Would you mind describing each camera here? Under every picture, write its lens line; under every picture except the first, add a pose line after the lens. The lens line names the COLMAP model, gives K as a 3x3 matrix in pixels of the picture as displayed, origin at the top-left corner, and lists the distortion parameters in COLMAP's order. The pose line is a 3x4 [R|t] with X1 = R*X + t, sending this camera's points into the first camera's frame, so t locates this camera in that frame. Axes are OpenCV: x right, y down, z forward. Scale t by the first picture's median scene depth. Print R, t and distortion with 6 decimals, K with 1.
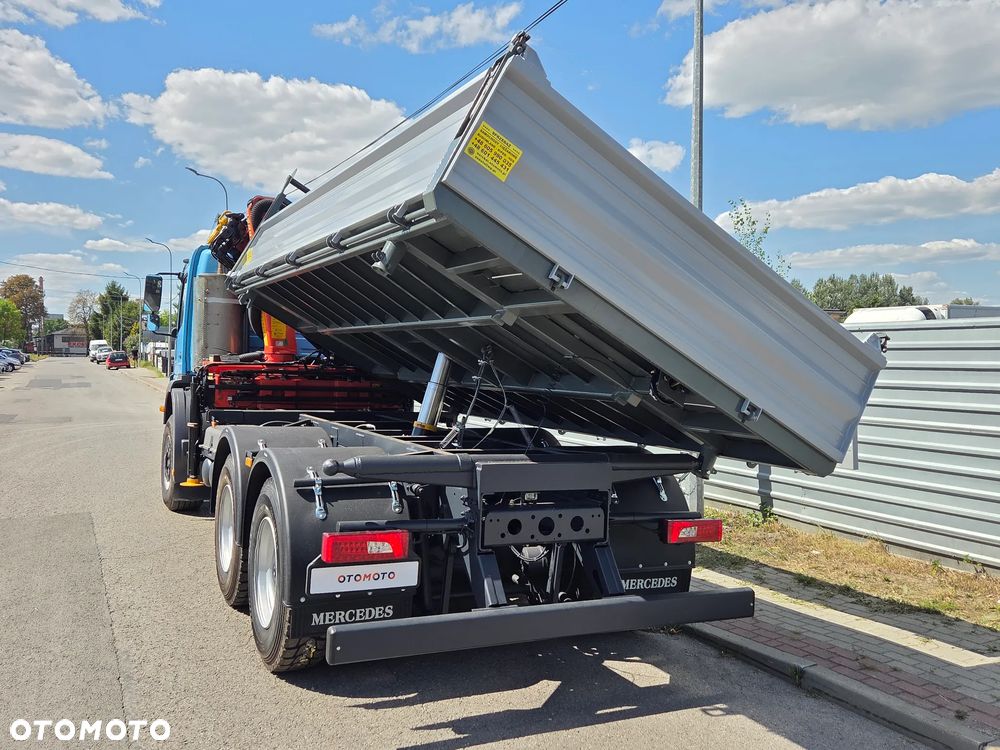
lens RADIAL K [[847.5, 0, 512.3], [0, 847.5, 386.3], [0, 0, 1]] dist [0.051636, -0.006299]
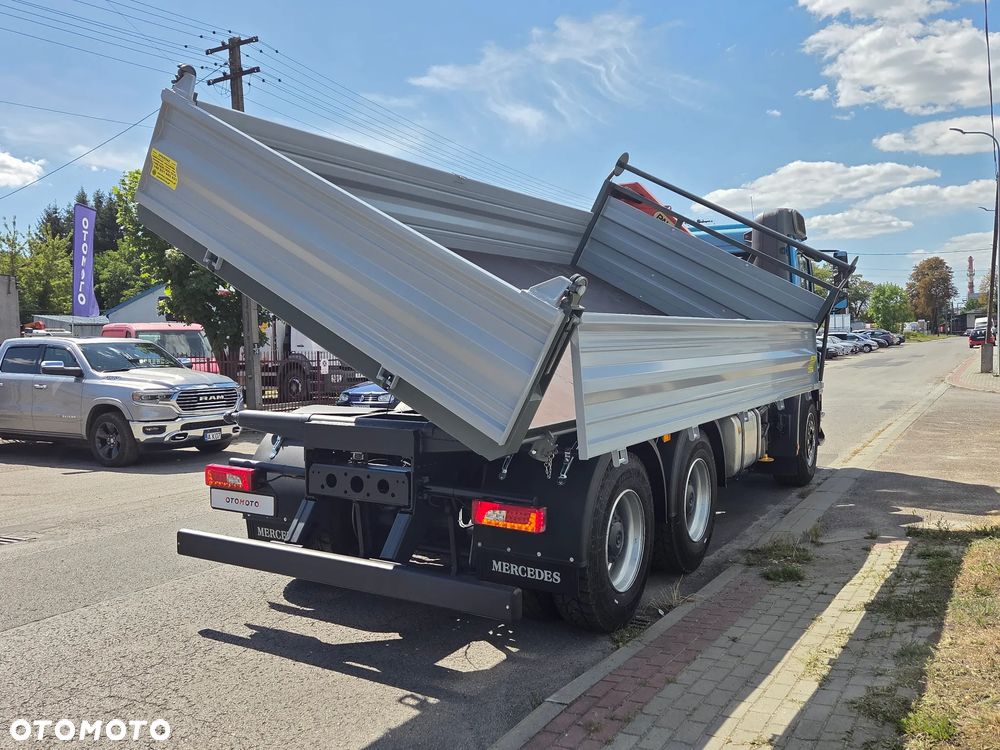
lens RADIAL K [[847.5, 0, 512.3], [0, 847.5, 386.3], [0, 0, 1]] dist [0.051636, -0.006299]
pose [[0.542355, 0.014465, -0.840025, 1.022067], [0.005245, 0.999774, 0.020602, 0.018448], [0.840133, -0.015580, 0.542156, 0.565818]]
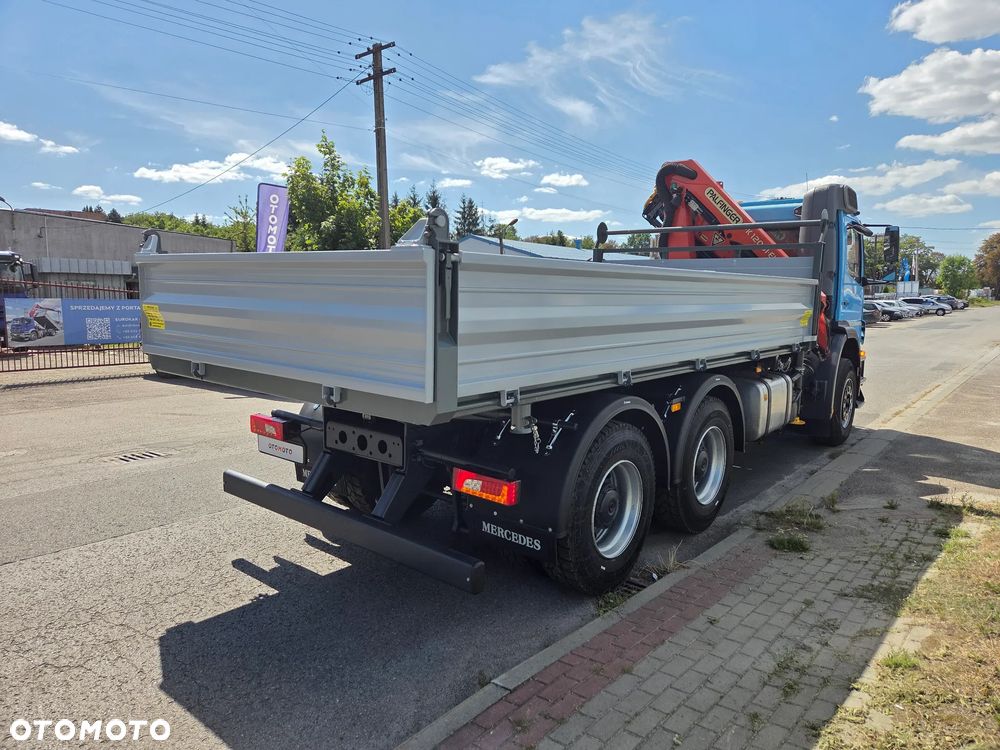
lens RADIAL K [[667.5, 0, 518.2], [0, 667.5, 377.9], [0, 0, 1]] dist [0.062184, -0.042395]
pose [[0.406659, 0.092063, -0.908930, 0.922521], [-0.024664, 0.995653, 0.089813, -0.009212], [0.913247, -0.014106, 0.407162, 0.798990]]
